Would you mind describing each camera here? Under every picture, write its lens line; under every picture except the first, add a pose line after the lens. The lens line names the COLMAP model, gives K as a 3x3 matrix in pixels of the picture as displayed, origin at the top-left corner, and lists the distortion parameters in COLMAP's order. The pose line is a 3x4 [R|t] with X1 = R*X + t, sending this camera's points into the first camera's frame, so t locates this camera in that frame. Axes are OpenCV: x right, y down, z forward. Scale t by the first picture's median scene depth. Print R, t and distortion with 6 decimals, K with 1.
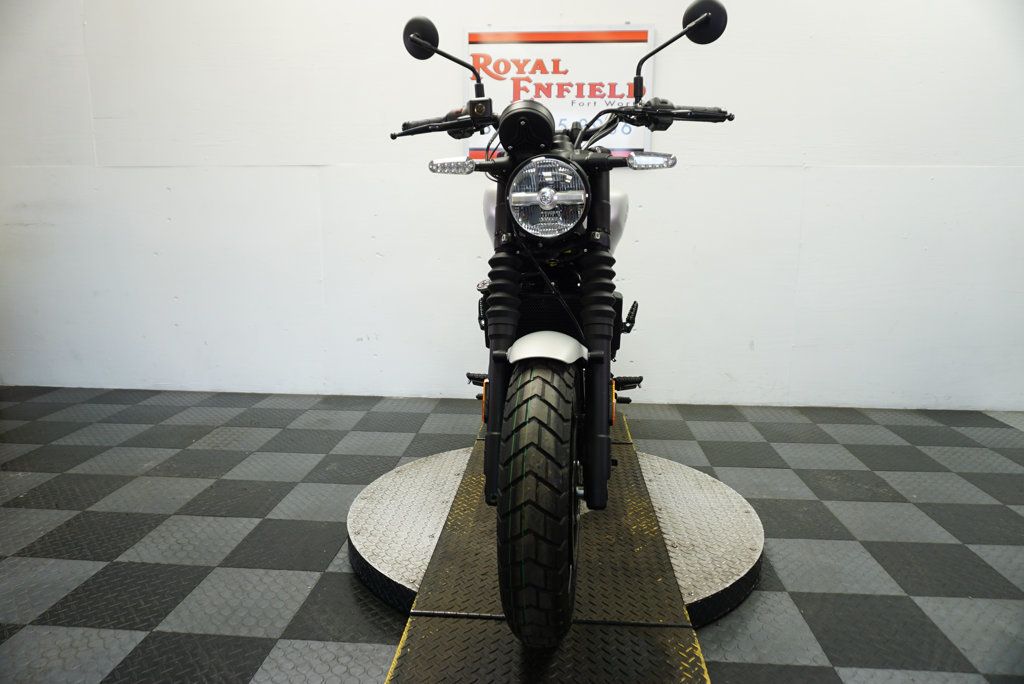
lens RADIAL K [[684.8, 0, 508.7], [0, 684.8, 337.2], [0, 0, 1]] dist [-0.051317, 0.027595]
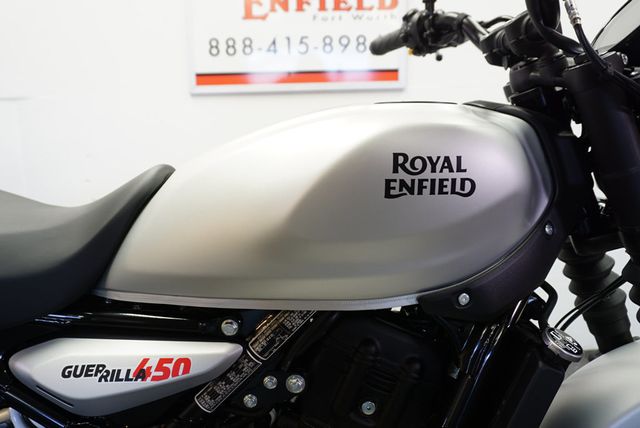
lens RADIAL K [[511.8, 0, 319.4], [0, 511.8, 207.2], [0, 0, 1]] dist [-0.024607, 0.015256]
pose [[0.995662, -0.044260, 0.081848, 0.039080], [0.046879, 0.998439, -0.030357, -0.090822], [-0.080377, 0.034062, 0.996182, 0.388066]]
